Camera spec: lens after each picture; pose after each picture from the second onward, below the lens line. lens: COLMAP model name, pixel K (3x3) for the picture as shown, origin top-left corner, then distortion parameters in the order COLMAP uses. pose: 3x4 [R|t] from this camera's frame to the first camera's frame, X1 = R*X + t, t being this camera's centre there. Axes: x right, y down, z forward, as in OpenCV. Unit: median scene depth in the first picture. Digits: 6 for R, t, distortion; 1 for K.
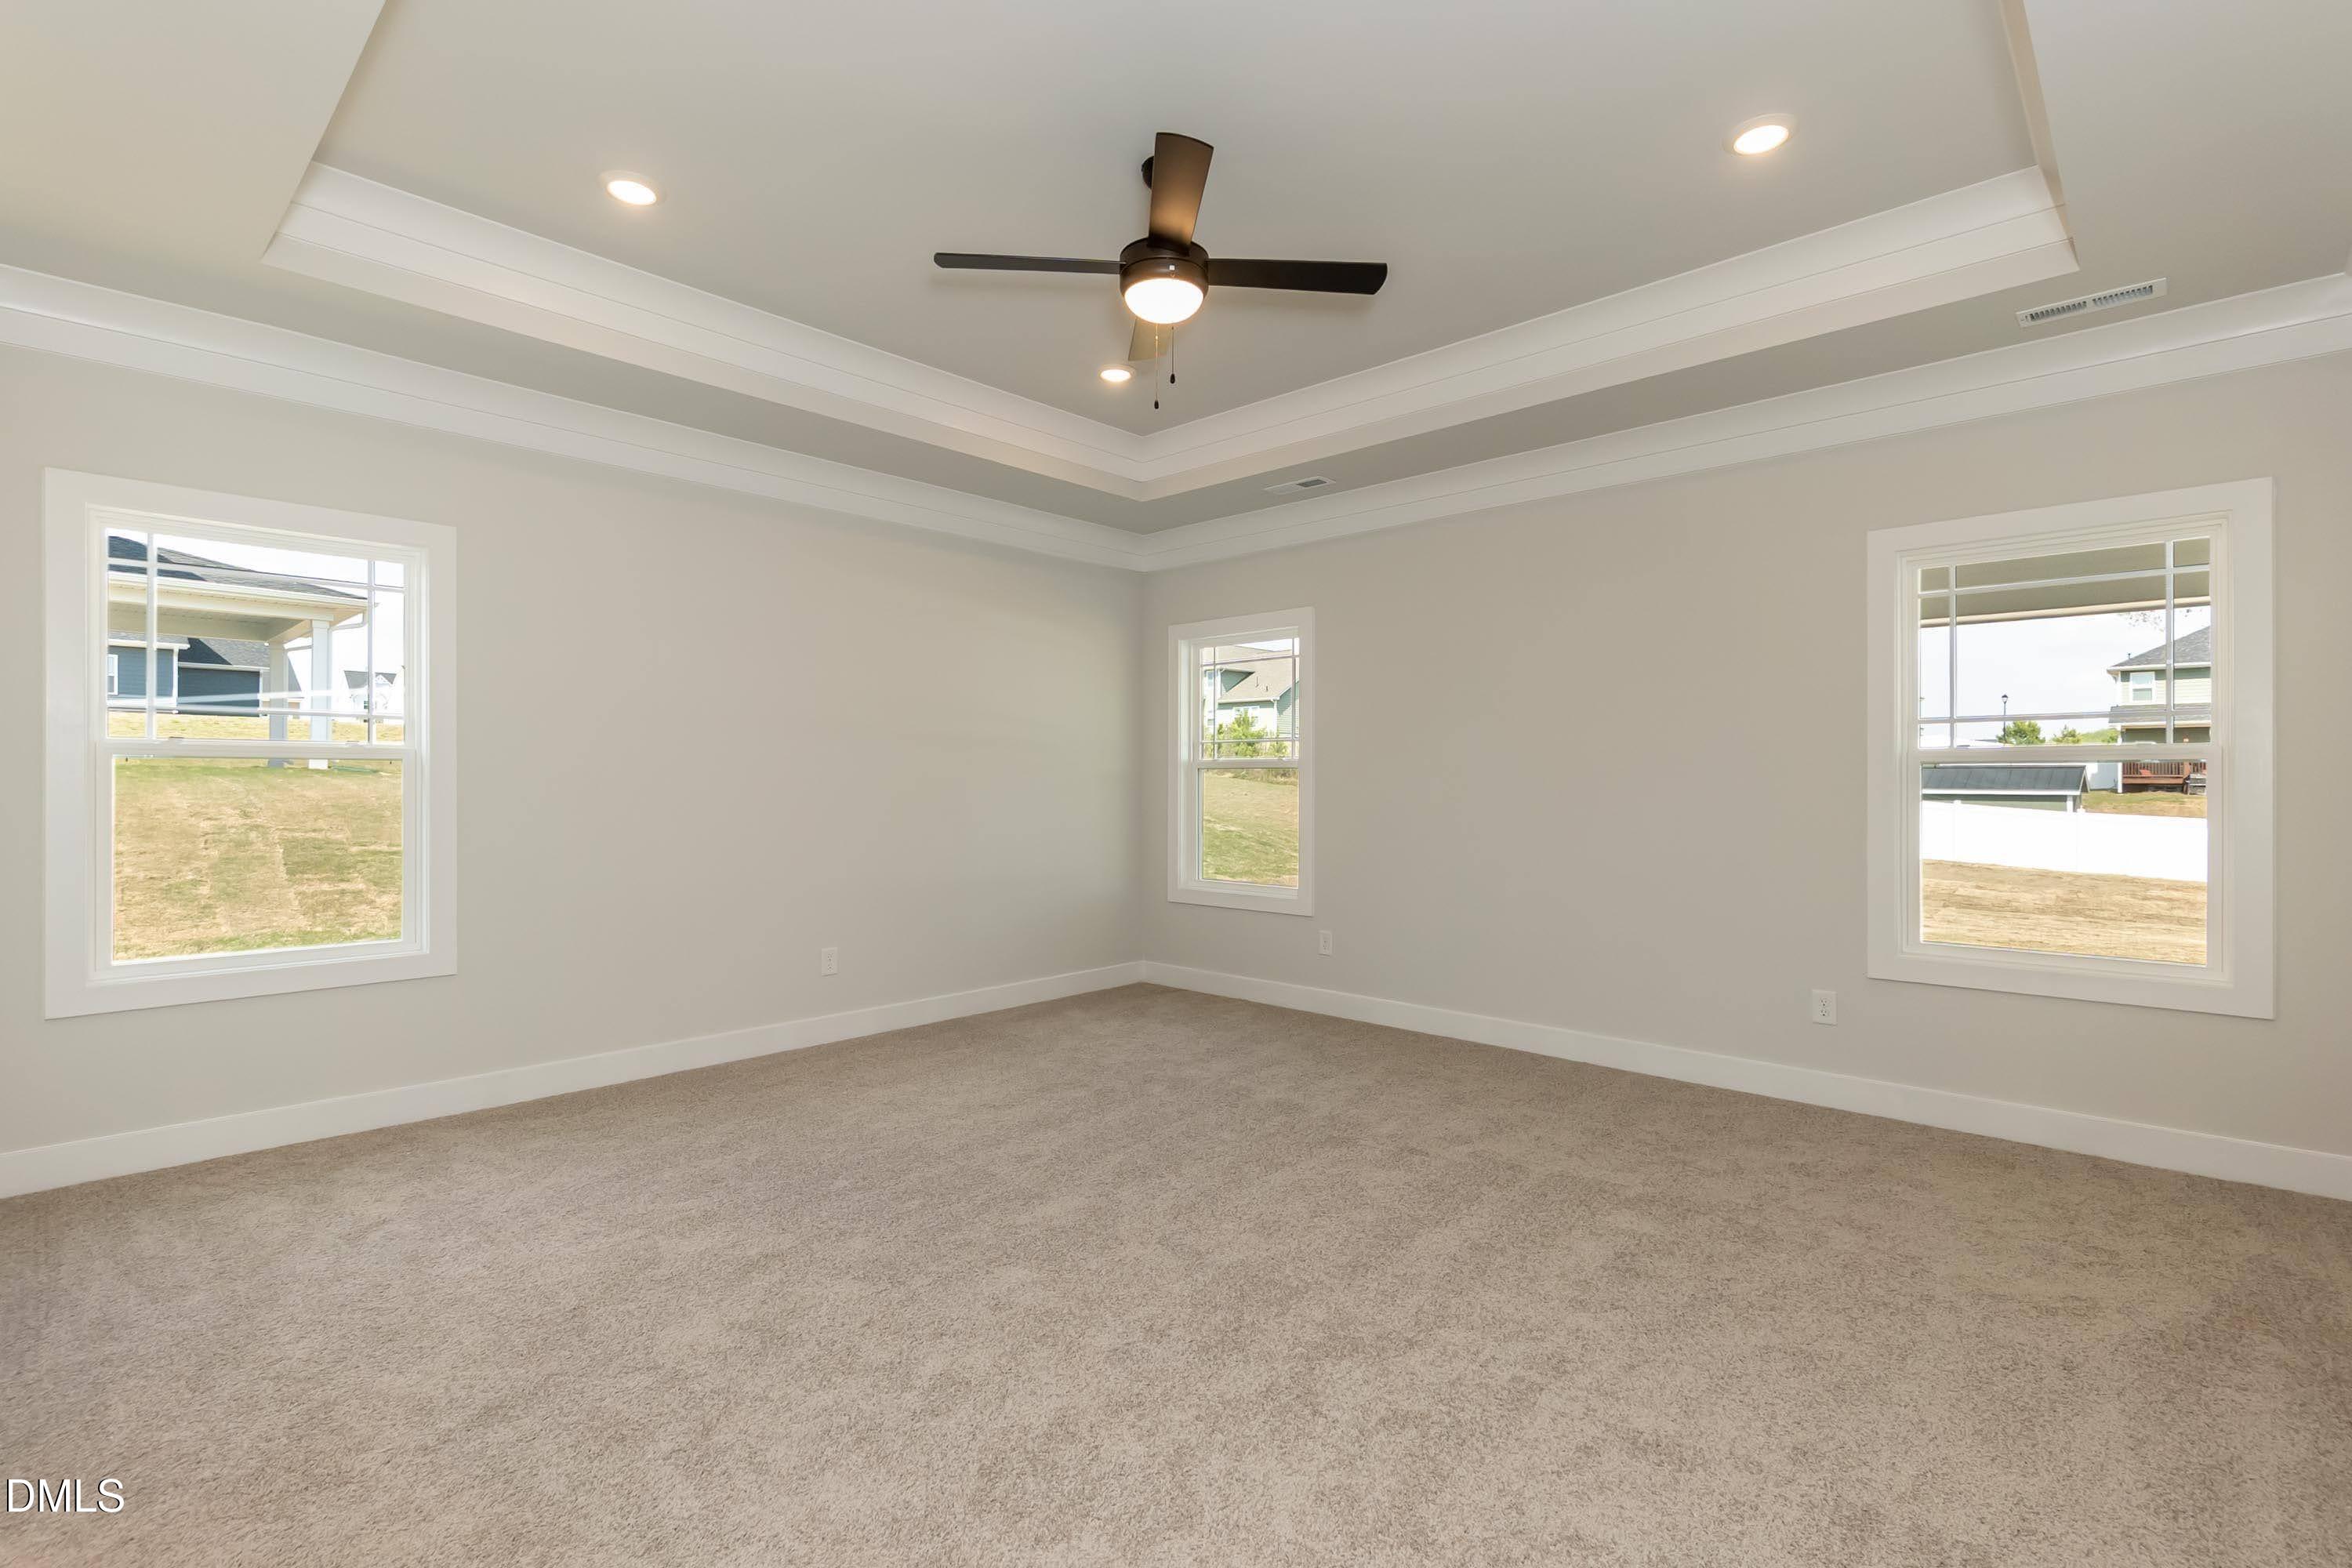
lens RADIAL K [[1072.0, 0, 1185.8], [0, 1072.0, 788.6], [0, 0, 1]] dist [0.002589, -0.000580]
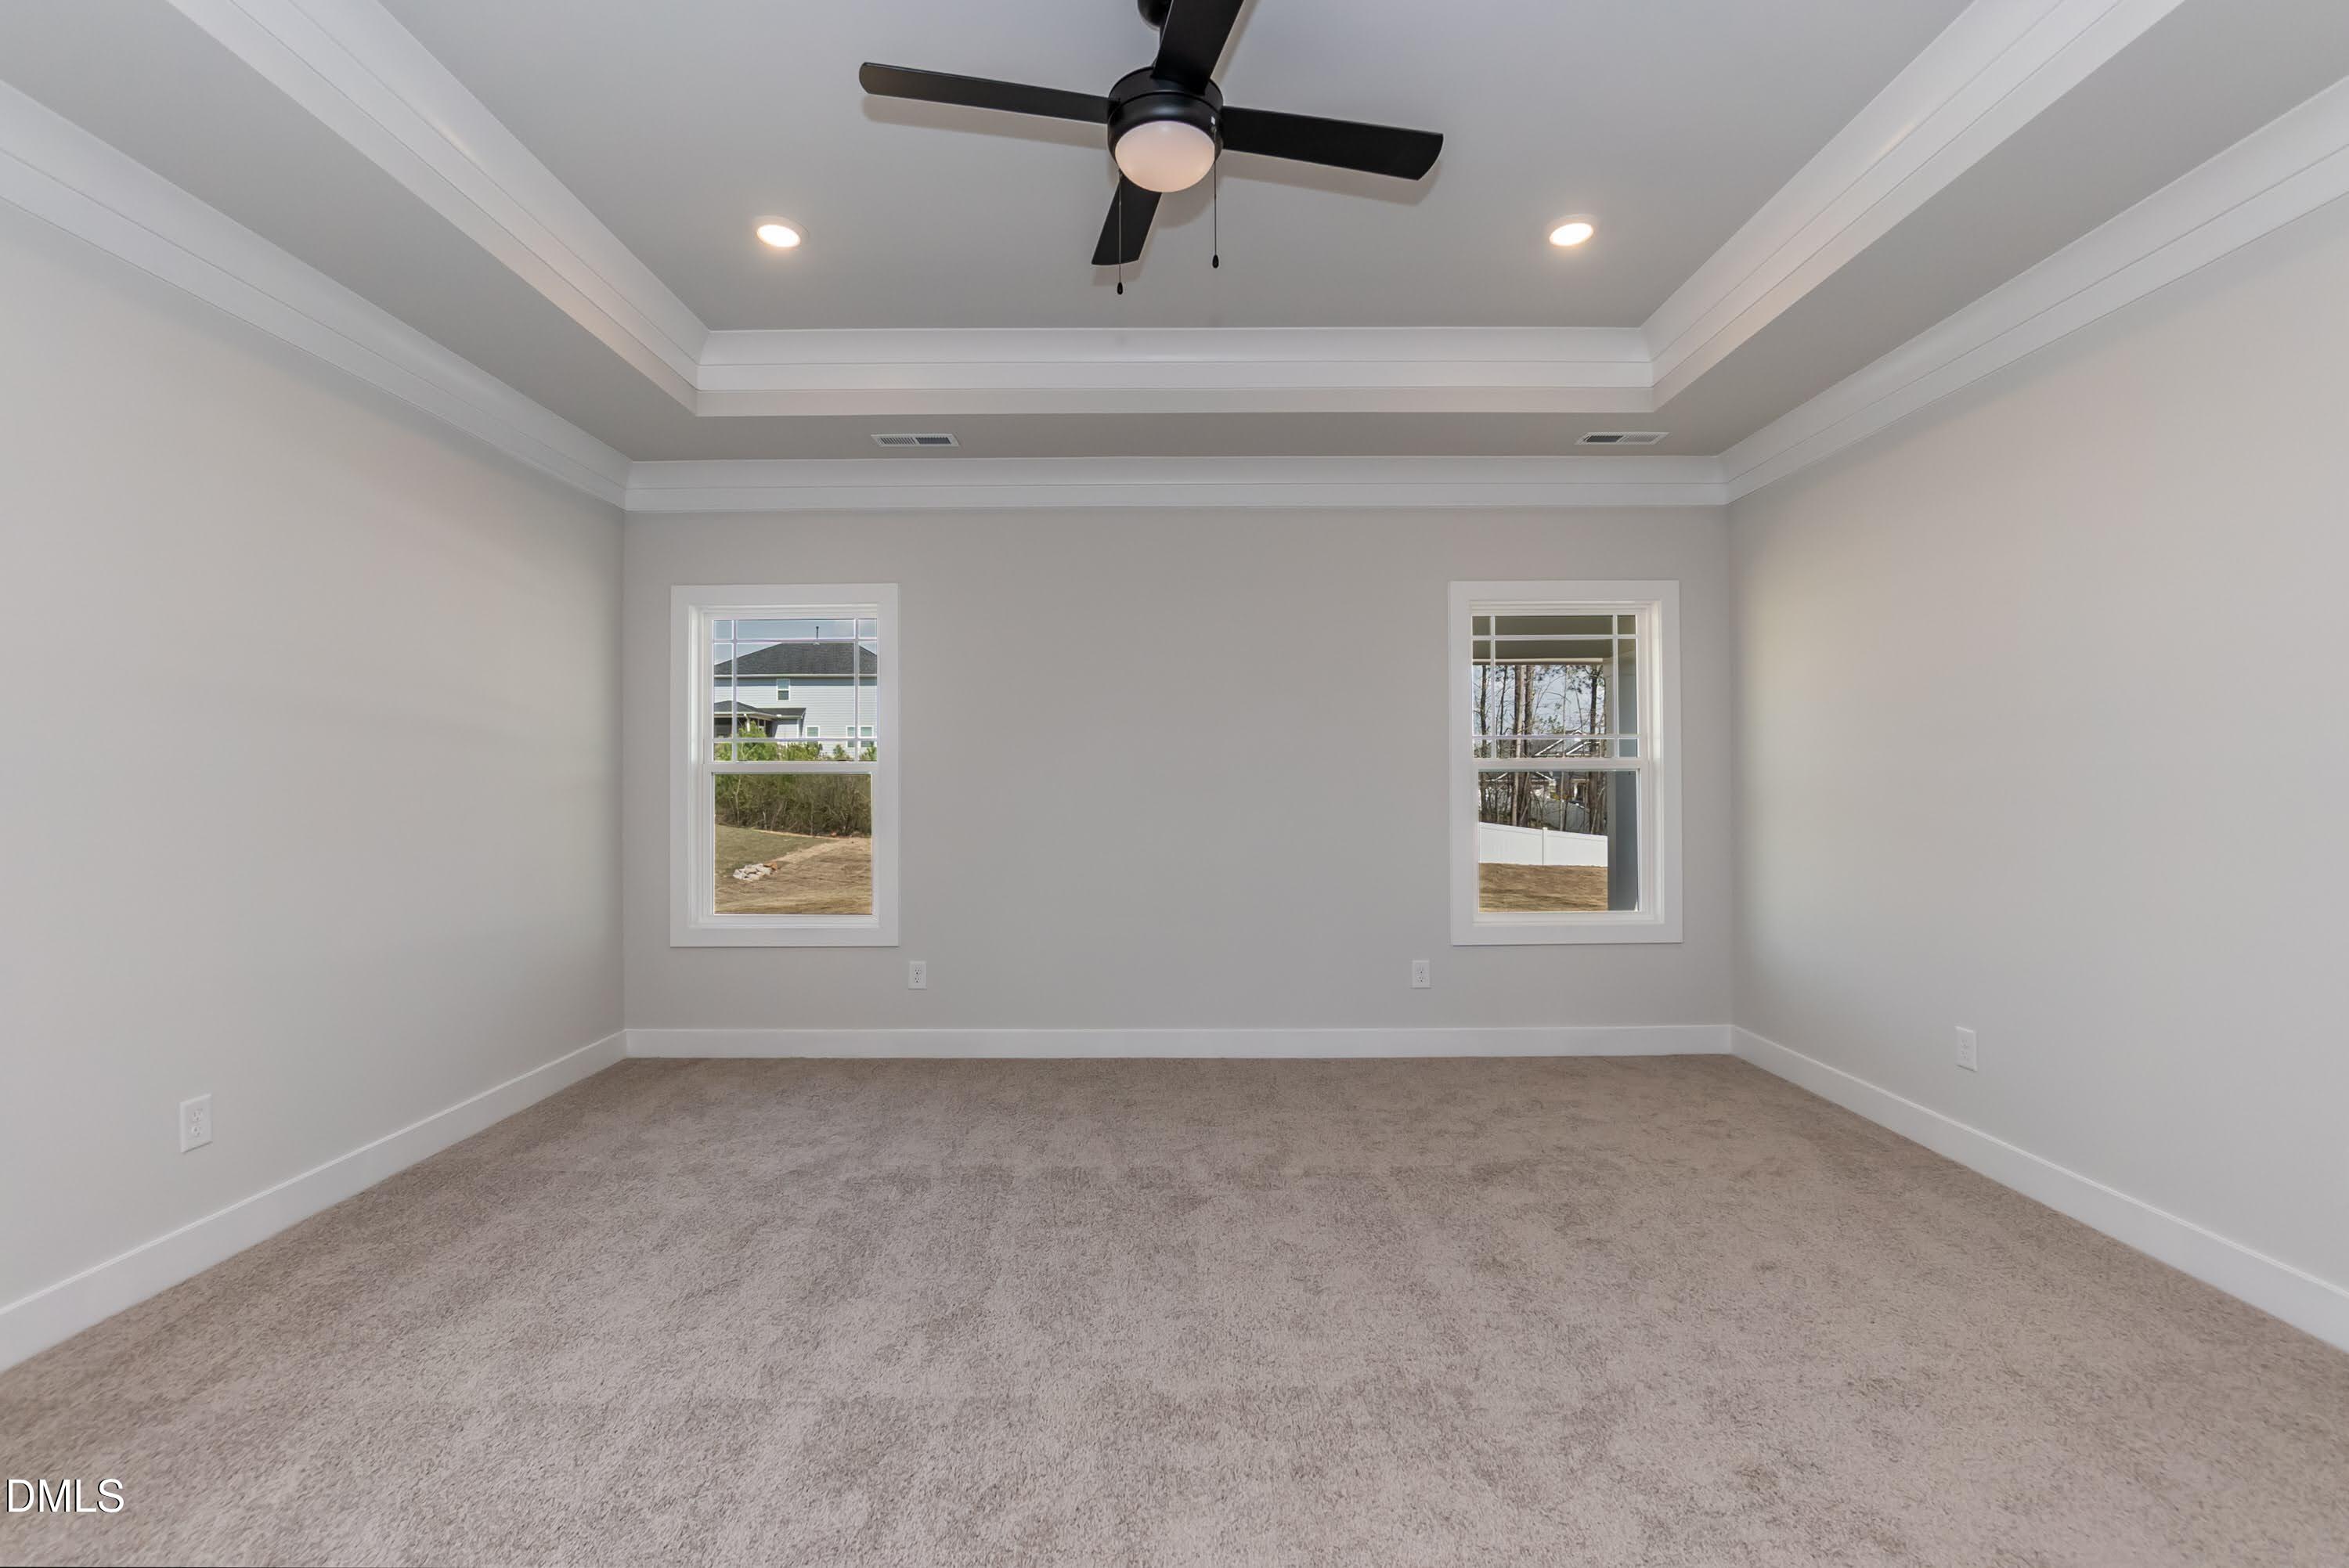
lens RADIAL K [[1026.6, 0, 1171.5], [0, 1026.6, 781.7], [0, 0, 1]] dist [-0.026538, 0.000196]
pose [[0.735410, -0.004359, 0.677609, -0.408669], [0.009839, 0.999943, -0.004246, -0.008763], [-0.677551, 0.009790, 0.735410, 0.371574]]
